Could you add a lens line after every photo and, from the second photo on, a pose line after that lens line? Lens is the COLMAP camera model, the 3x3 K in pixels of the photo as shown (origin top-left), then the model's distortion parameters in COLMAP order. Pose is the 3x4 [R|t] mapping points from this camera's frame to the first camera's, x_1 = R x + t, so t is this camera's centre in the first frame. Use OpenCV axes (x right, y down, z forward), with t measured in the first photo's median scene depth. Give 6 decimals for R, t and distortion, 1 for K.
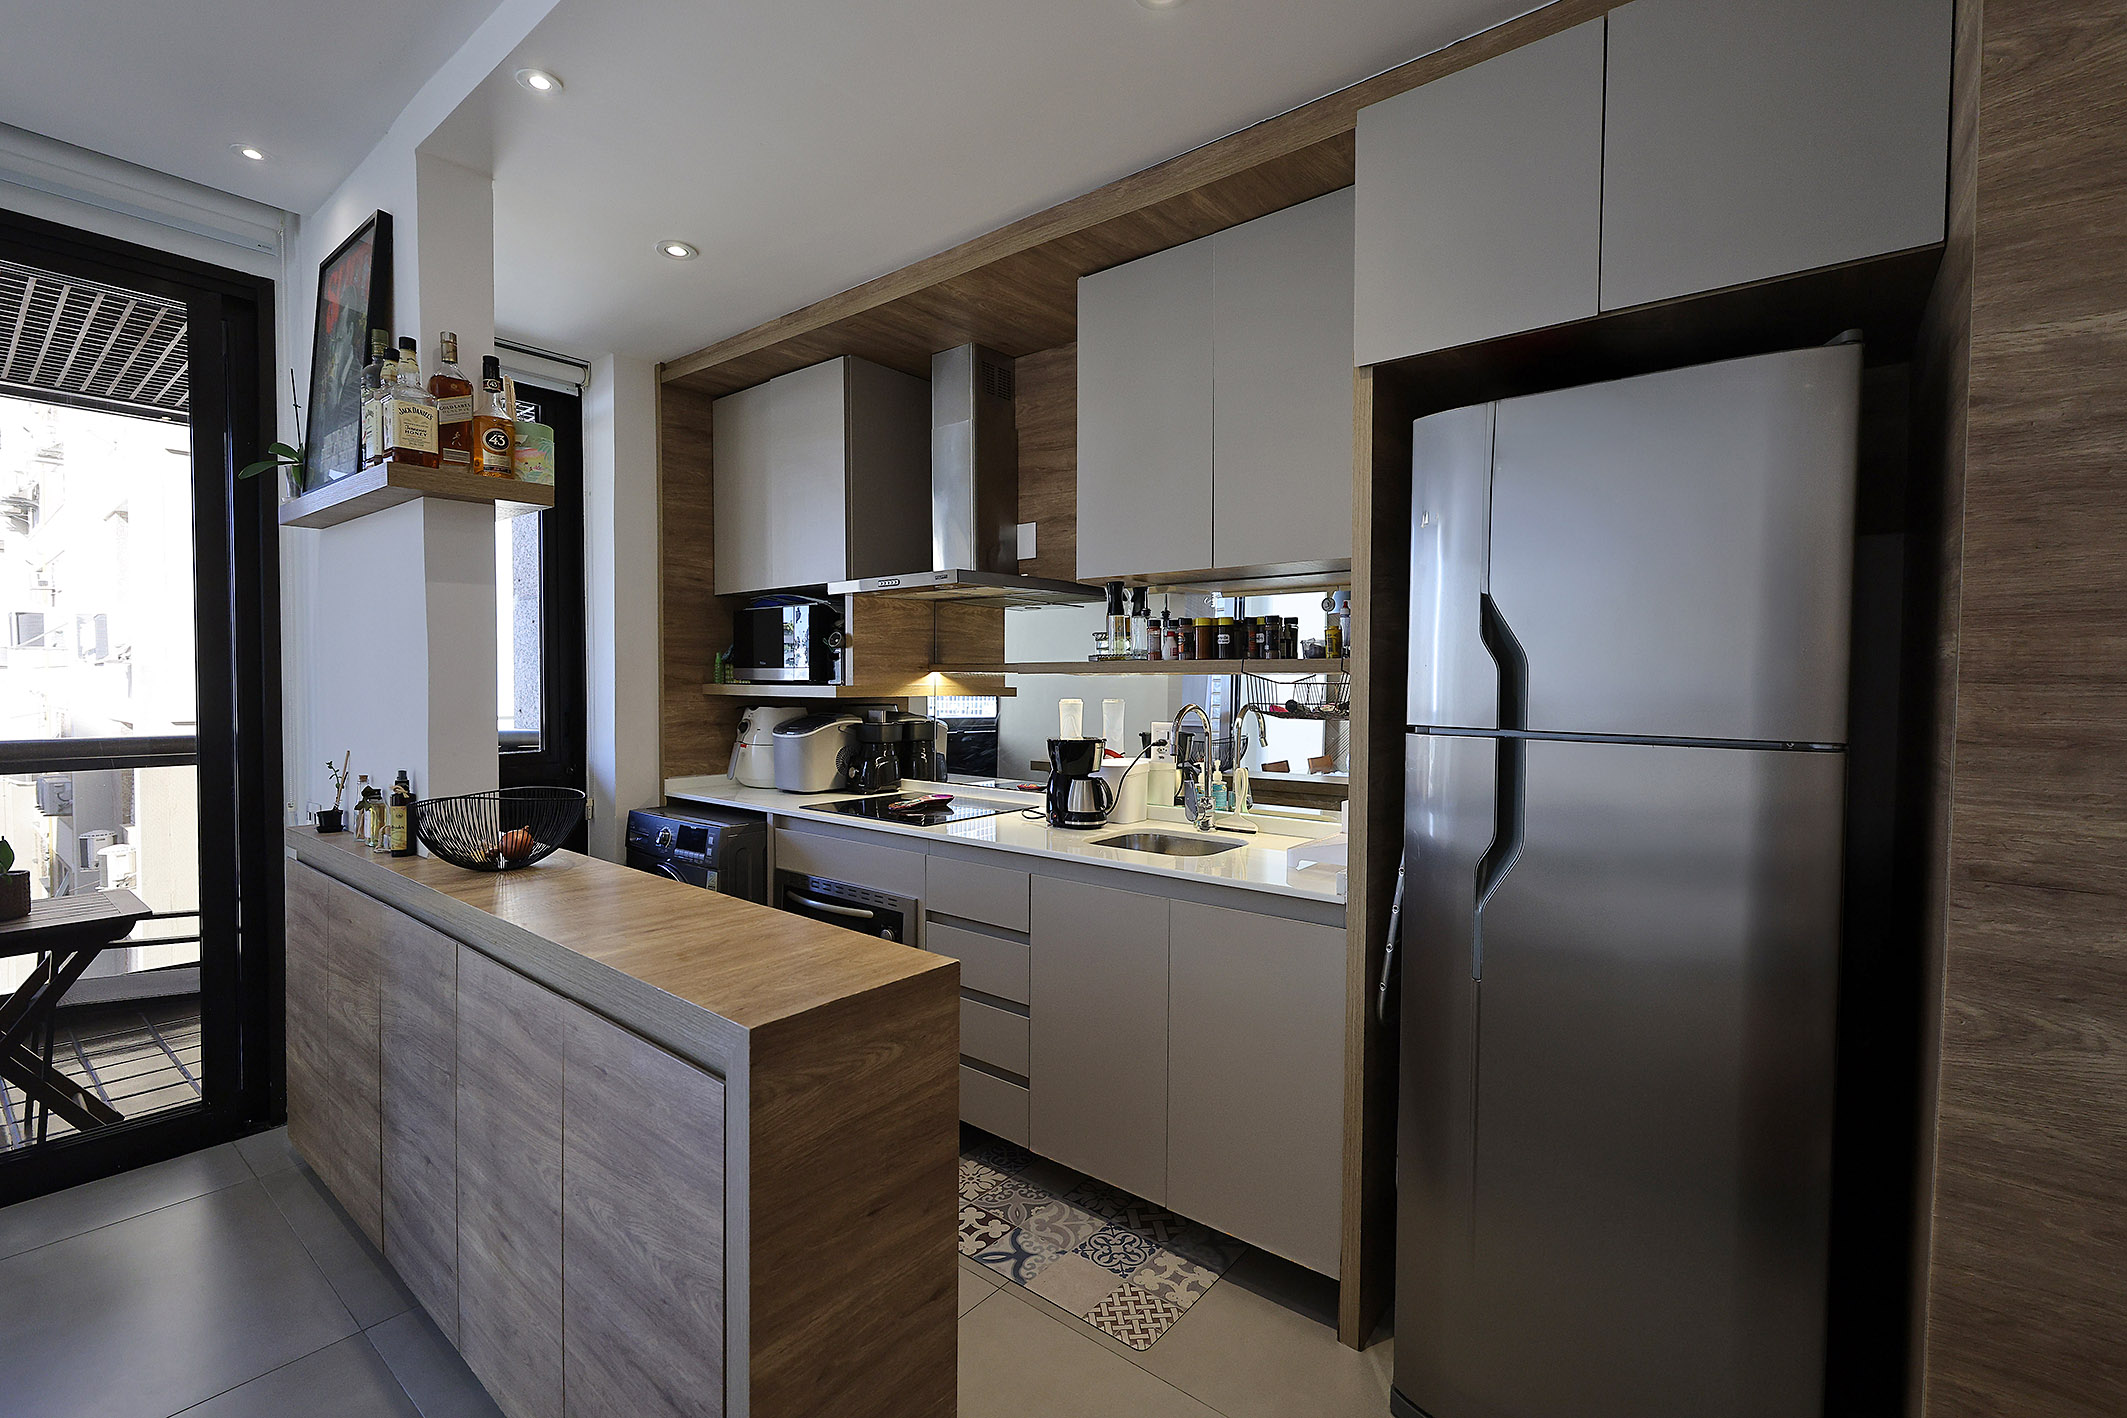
lens RADIAL K [[912.4, 0, 1053.1], [0, 912.4, 704.9], [0, 0, 1]] dist [0.002197, 0.000776]
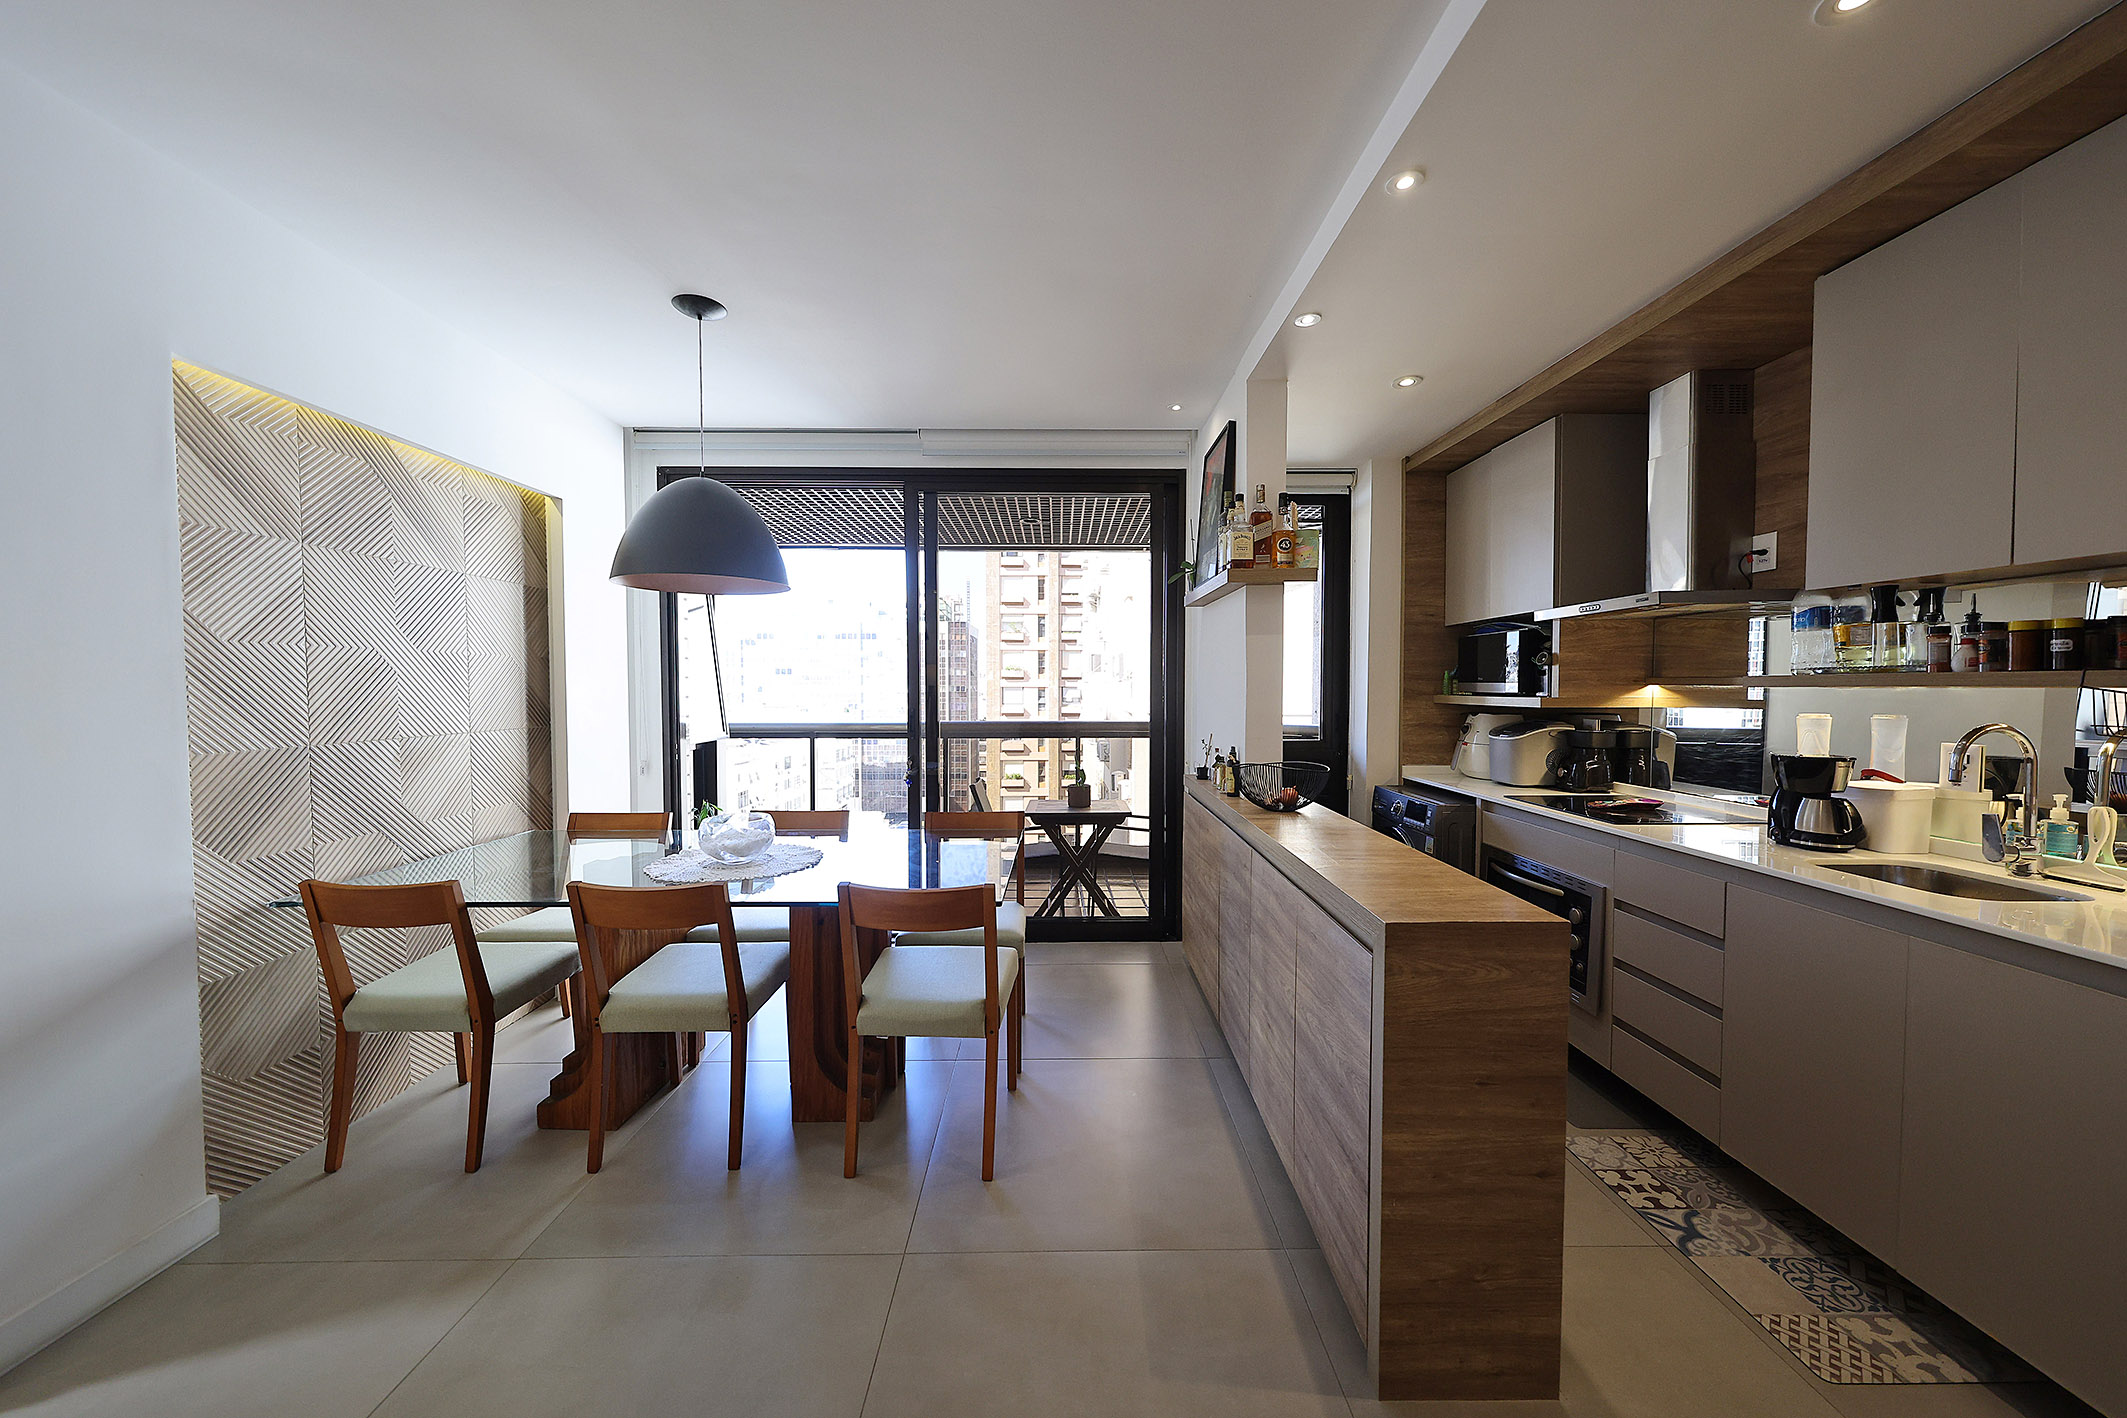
lens RADIAL K [[718.2, 0, 1058.1], [0, 718.2, 706.9], [0, 0, 1]] dist [0.001401, 0.000000]
pose [[0.627608, 0.016187, -0.778361, 0.108988], [-0.016888, 0.999832, 0.007176, -0.005736], [0.778346, 0.008641, 0.627776, -0.086230]]
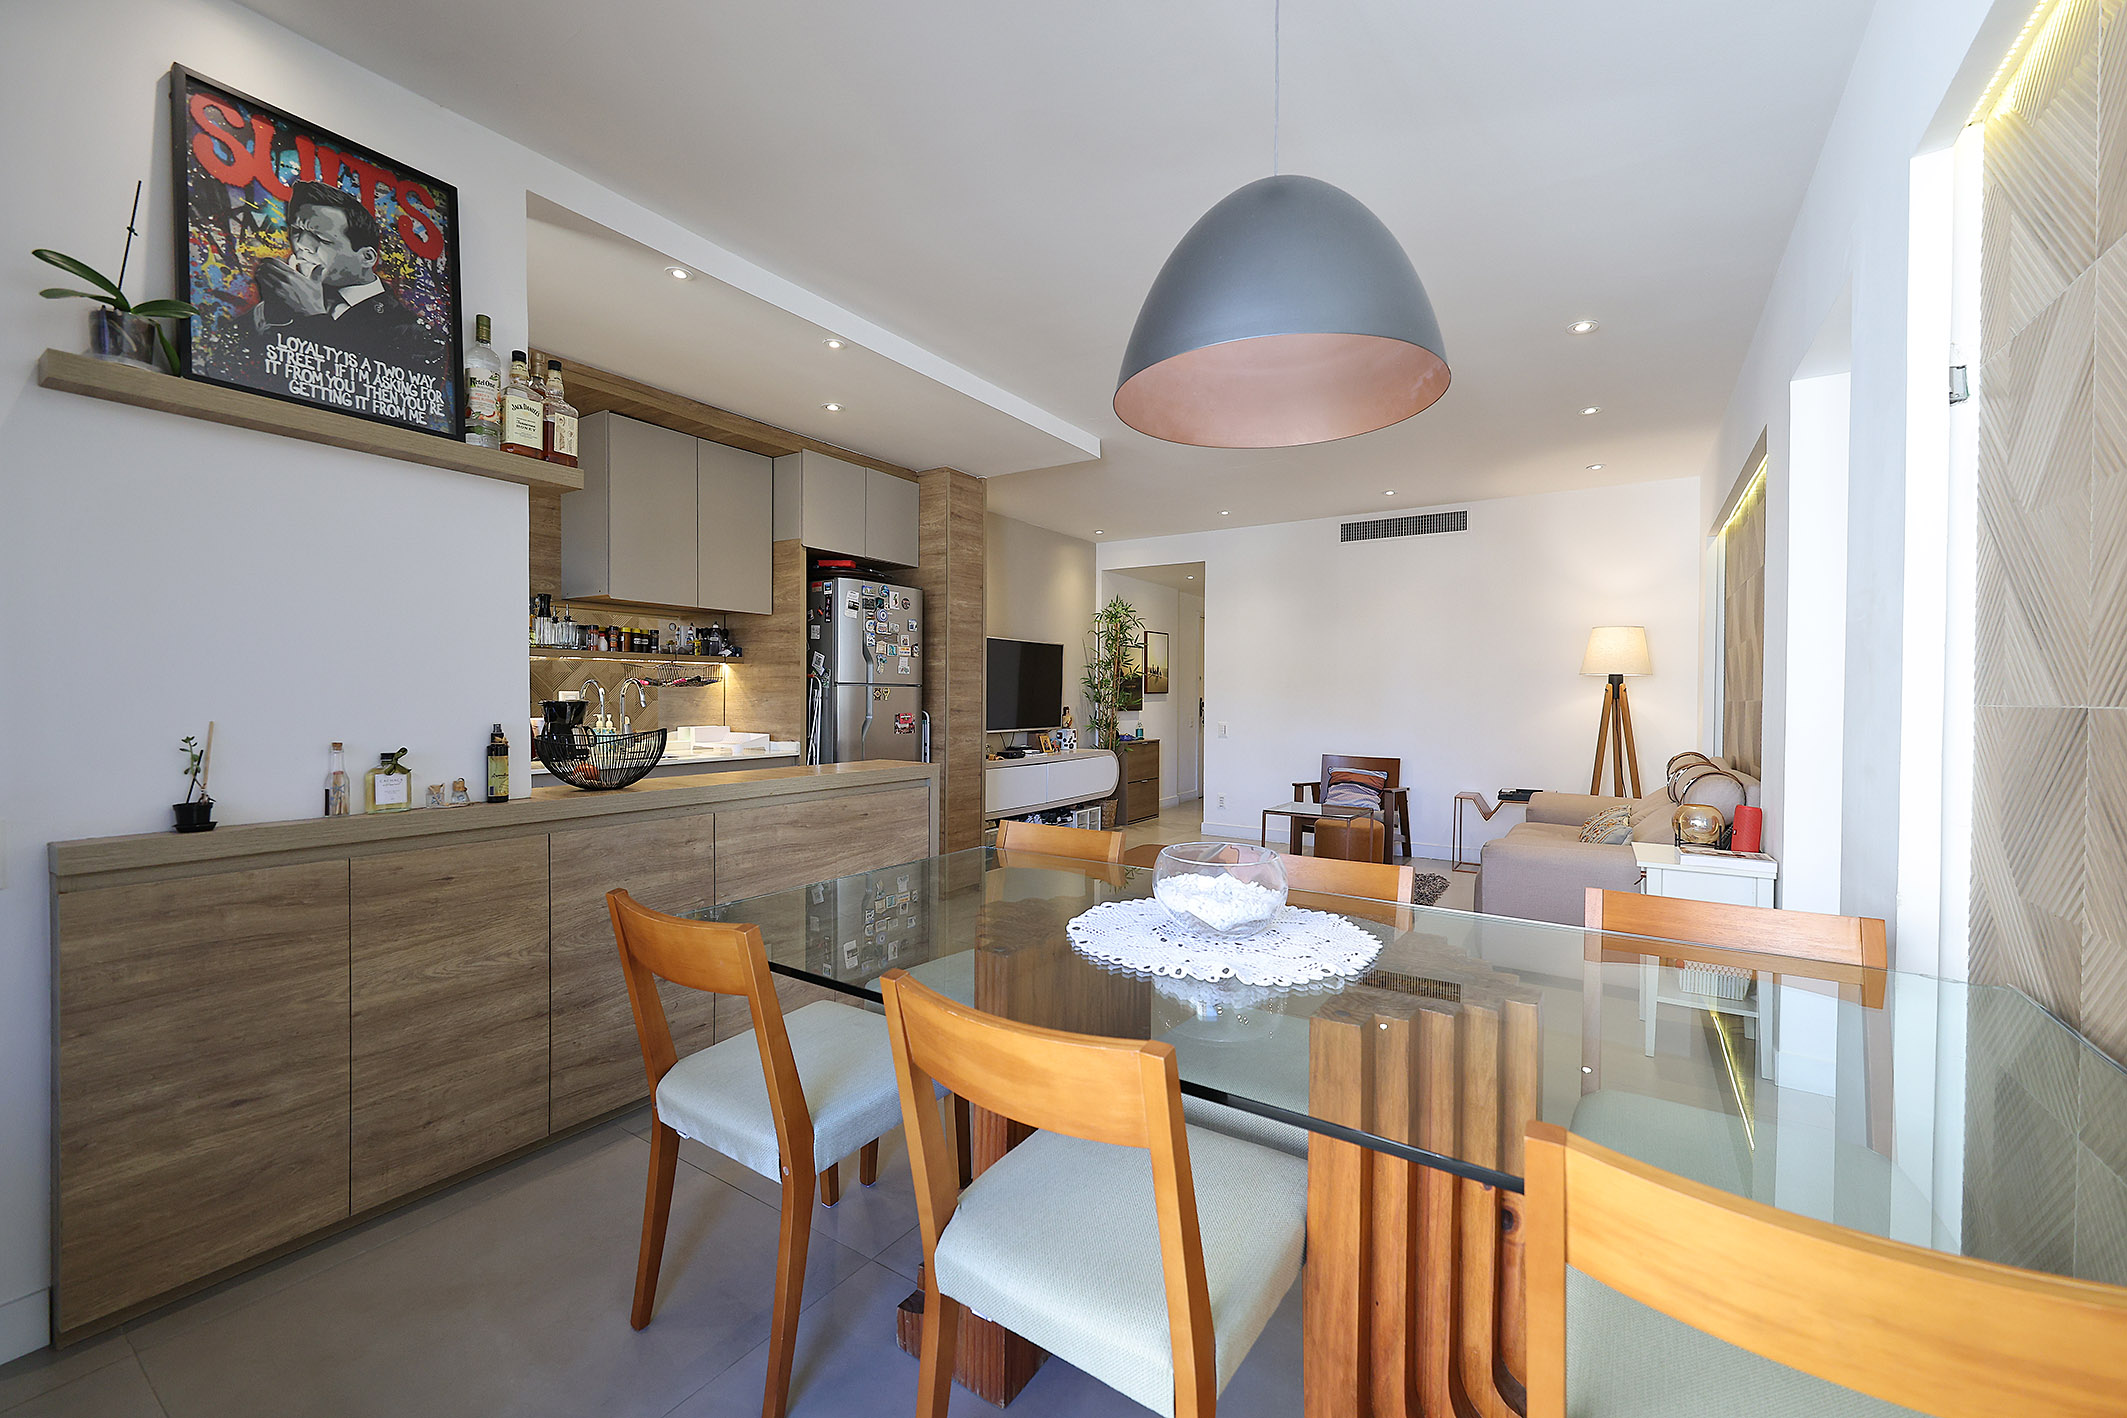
lens RADIAL K [[846.8, 0, 1063.5], [0, 846.8, 709.0], [0, 0, 1]] dist [-0.000214, -0.000169]
pose [[-0.084269, -0.018962, 0.996263, -1.553328], [0.024413, 0.999480, 0.021088, 0.043025], [-0.996144, 0.026099, -0.083762, 0.358358]]
